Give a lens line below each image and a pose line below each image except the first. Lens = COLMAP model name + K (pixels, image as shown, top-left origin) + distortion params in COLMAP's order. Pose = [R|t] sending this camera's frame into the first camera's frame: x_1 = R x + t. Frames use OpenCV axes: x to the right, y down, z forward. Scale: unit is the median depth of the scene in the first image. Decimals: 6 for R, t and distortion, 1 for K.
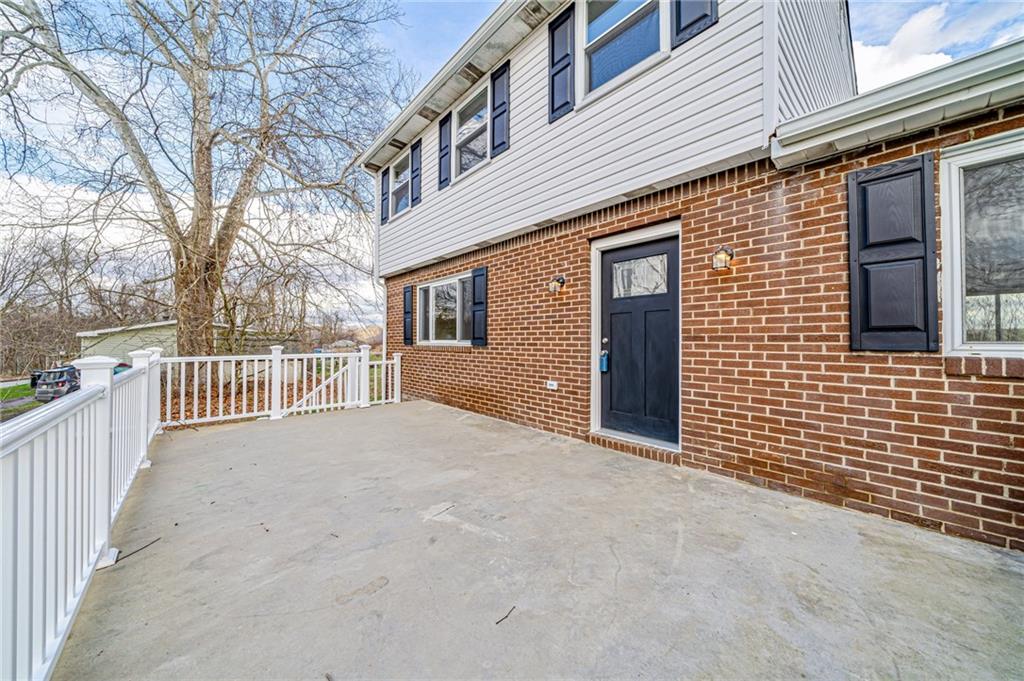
lens RADIAL K [[353.0, 0, 507.5], [0, 353.0, 346.4], [0, 0, 1]] dist [-0.002012, -0.000224]
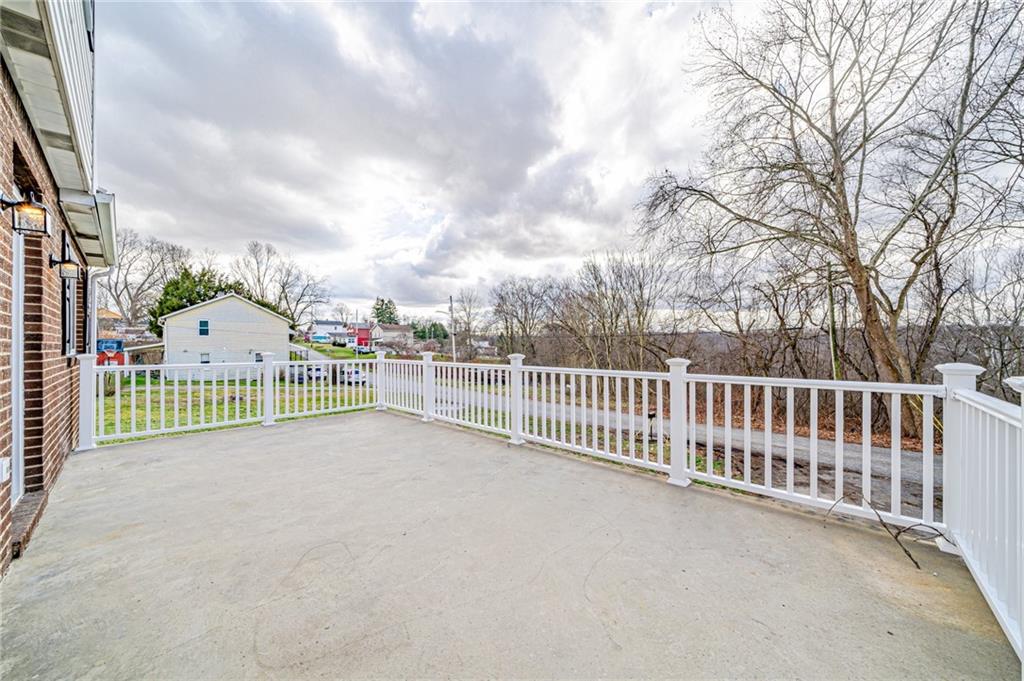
lens RADIAL K [[353.0, 0, 507.5], [0, 353.0, 346.4], [0, 0, 1]] dist [-0.002012, -0.000224]
pose [[-0.994383, 0.002930, -0.105797, -0.390361], [0.002484, 0.999987, 0.004350, -0.020650], [0.105809, 0.004063, -0.994378, 1.513501]]
